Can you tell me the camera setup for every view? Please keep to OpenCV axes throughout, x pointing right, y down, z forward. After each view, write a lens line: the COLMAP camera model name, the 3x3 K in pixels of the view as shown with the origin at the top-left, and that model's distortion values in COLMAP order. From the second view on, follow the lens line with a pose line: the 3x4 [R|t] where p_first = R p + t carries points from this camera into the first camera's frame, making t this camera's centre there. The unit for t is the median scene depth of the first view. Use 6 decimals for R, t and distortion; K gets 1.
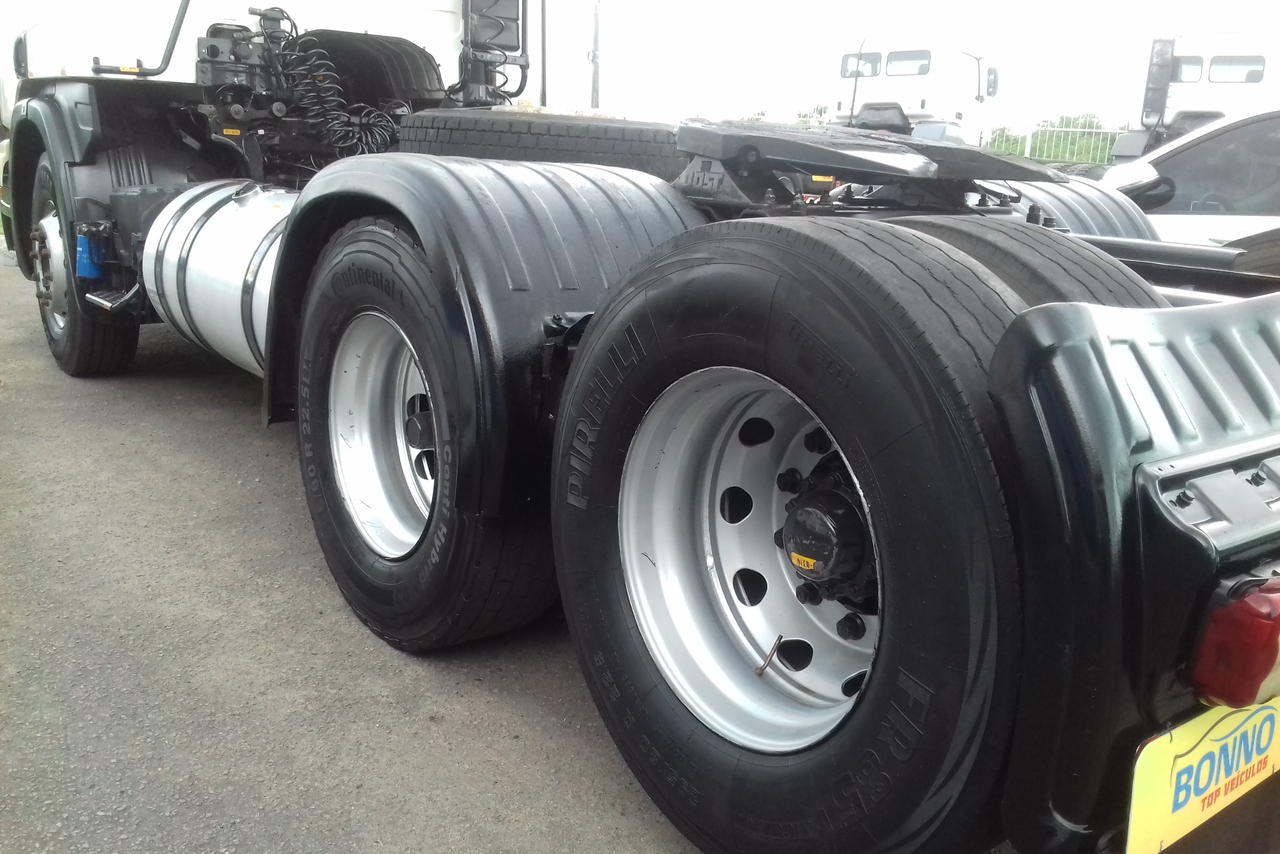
lens RADIAL K [[1188.9, 0, 645.2], [0, 1188.9, 422.3], [0, 0, 1]] dist [0.097487, -0.226400]
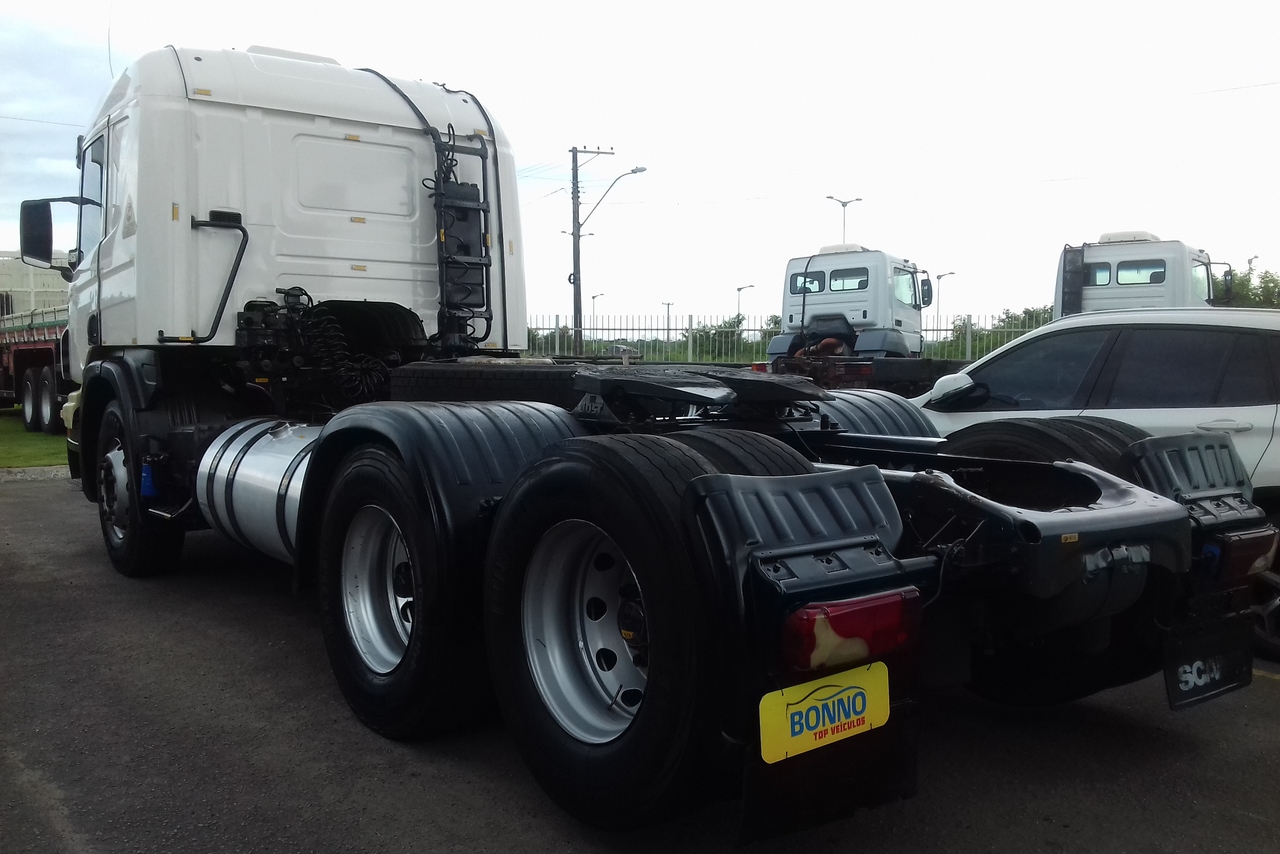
lens RADIAL K [[1188.9, 0, 645.2], [0, 1188.9, 422.3], [0, 0, 1]] dist [0.097487, -0.226400]
pose [[0.999039, -0.043333, 0.006543, 0.089587], [0.043816, 0.984721, -0.168539, 0.059676], [0.000860, 0.168664, 0.985673, -0.404396]]
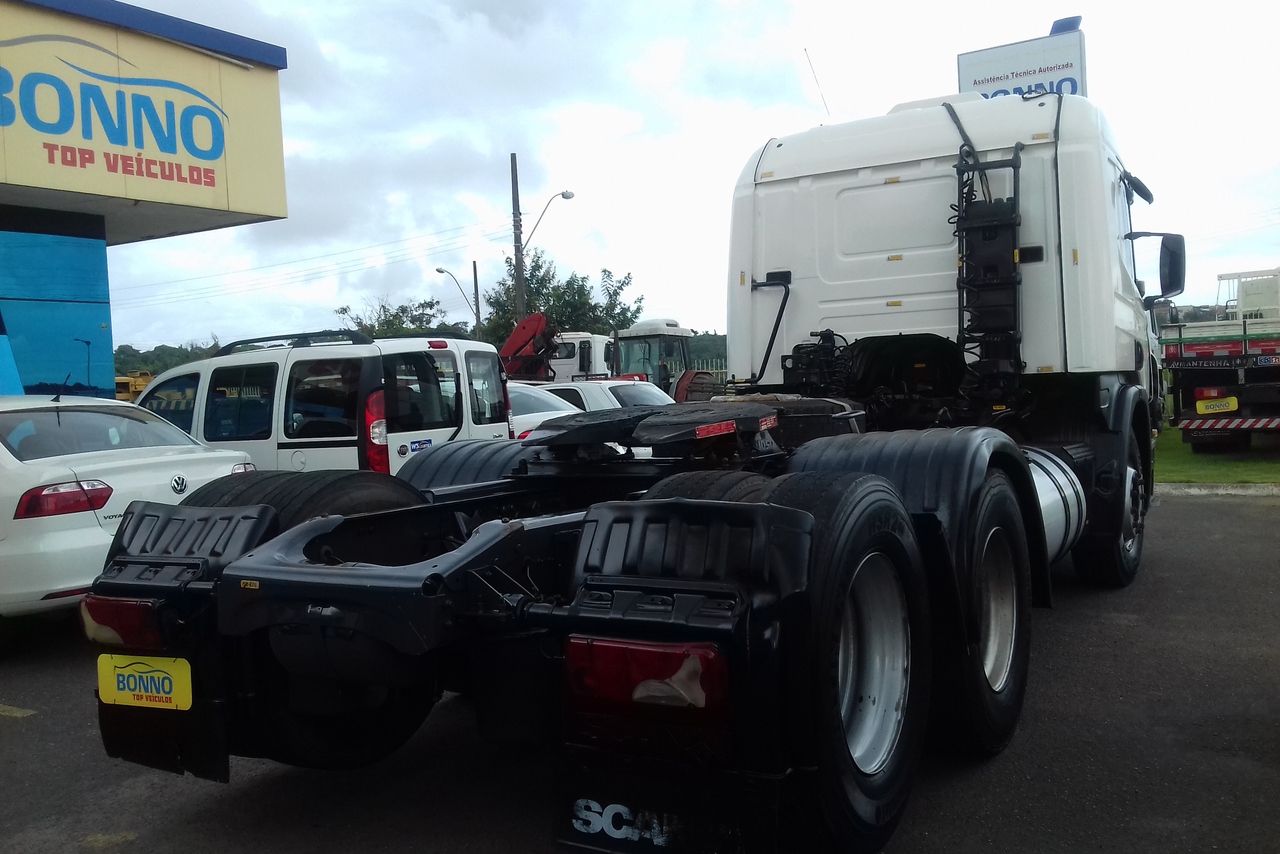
lens RADIAL K [[1188.9, 0, 645.2], [0, 1188.9, 422.3], [0, 0, 1]] dist [0.097487, -0.226400]
pose [[0.372561, -0.040288, -0.927133, 1.421740], [-0.149844, 0.983336, -0.102943, -0.069291], [0.915830, 0.177278, 0.360315, 0.419149]]
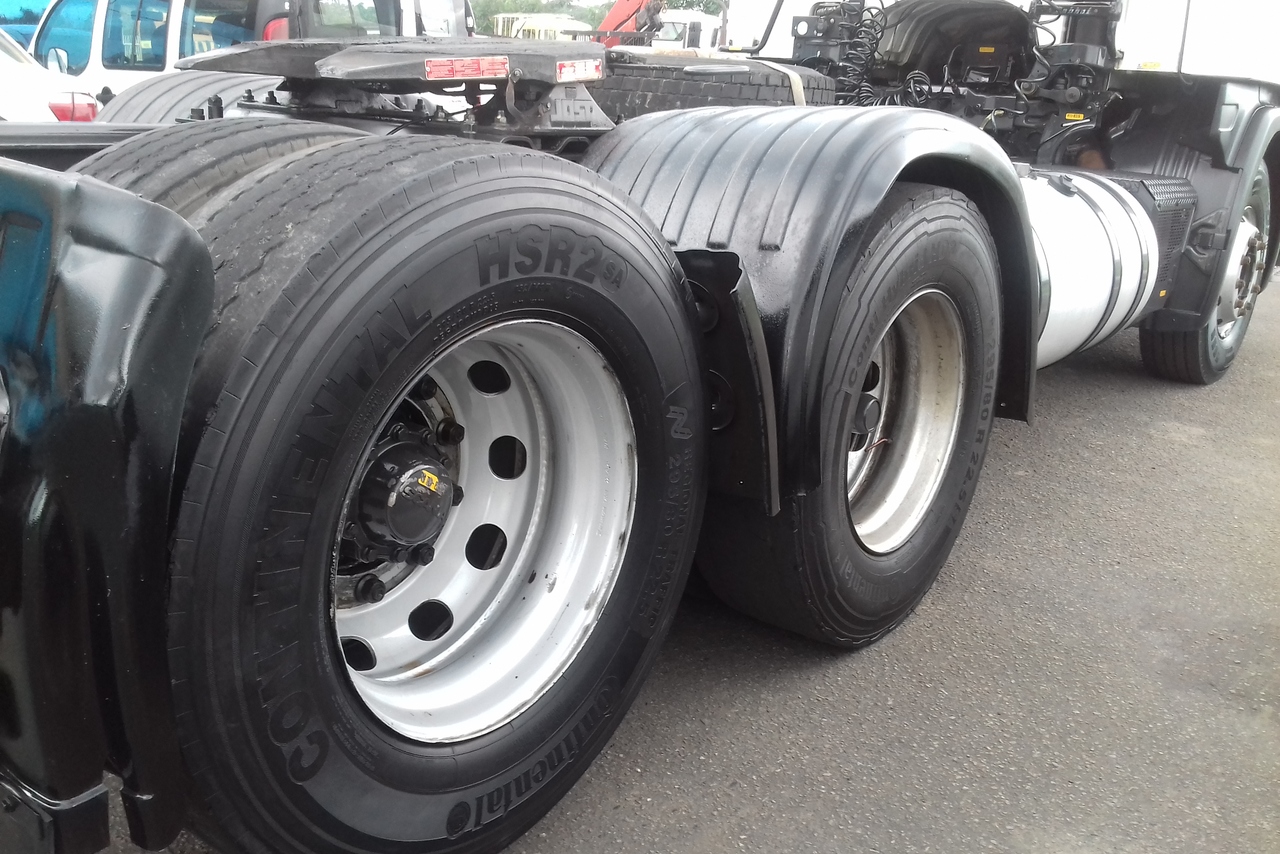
lens RADIAL K [[1188.9, 0, 645.2], [0, 1188.9, 422.3], [0, 0, 1]] dist [0.097487, -0.226400]
pose [[0.258727, 0.225493, -0.939262, 1.053397], [-0.259765, 0.952793, 0.157187, -0.138919], [0.930367, 0.203319, 0.305088, 0.861116]]
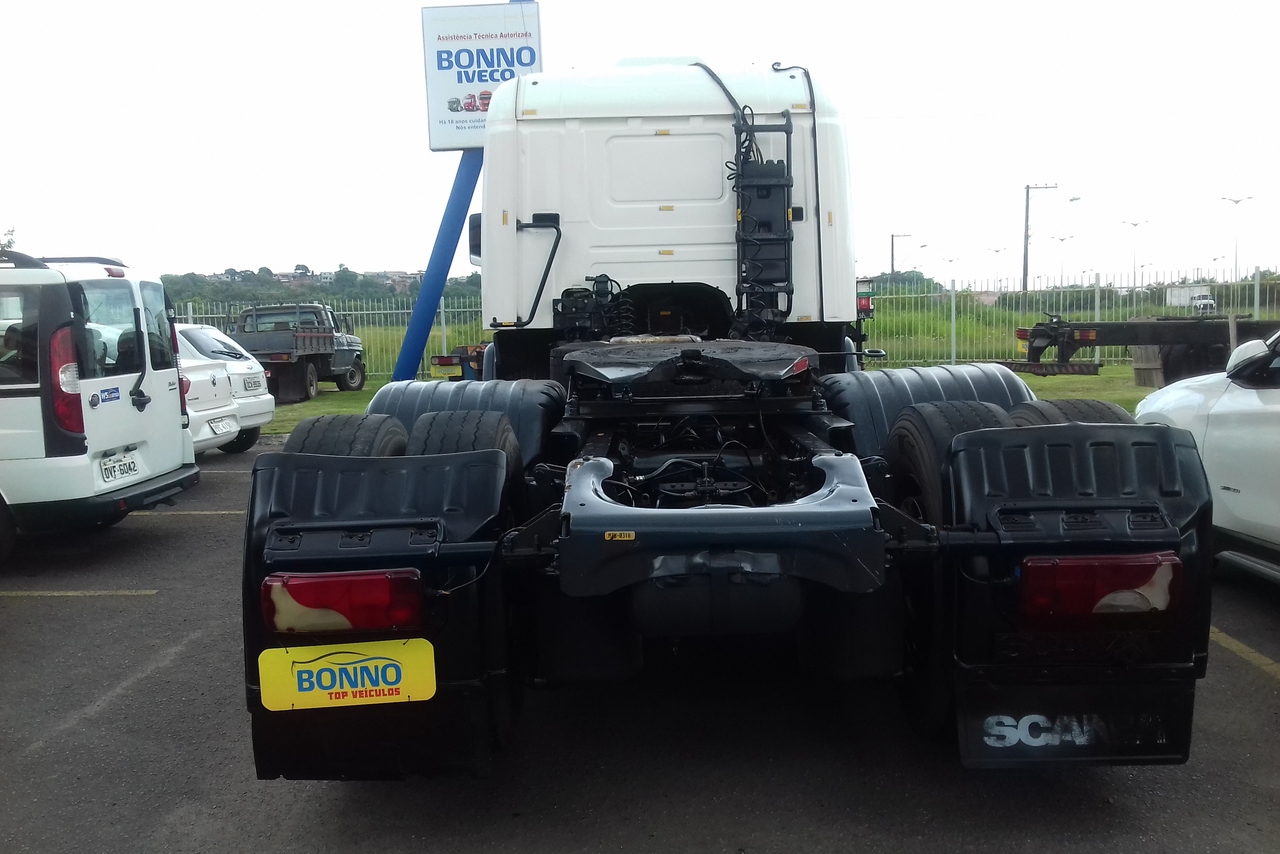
lens RADIAL K [[1188.9, 0, 645.2], [0, 1188.9, 422.3], [0, 0, 1]] dist [0.097487, -0.226400]
pose [[0.793788, -0.019206, -0.607891, 0.930473], [-0.073493, 0.989148, -0.127220, 0.032930], [0.603738, 0.145662, 0.783762, -0.153755]]
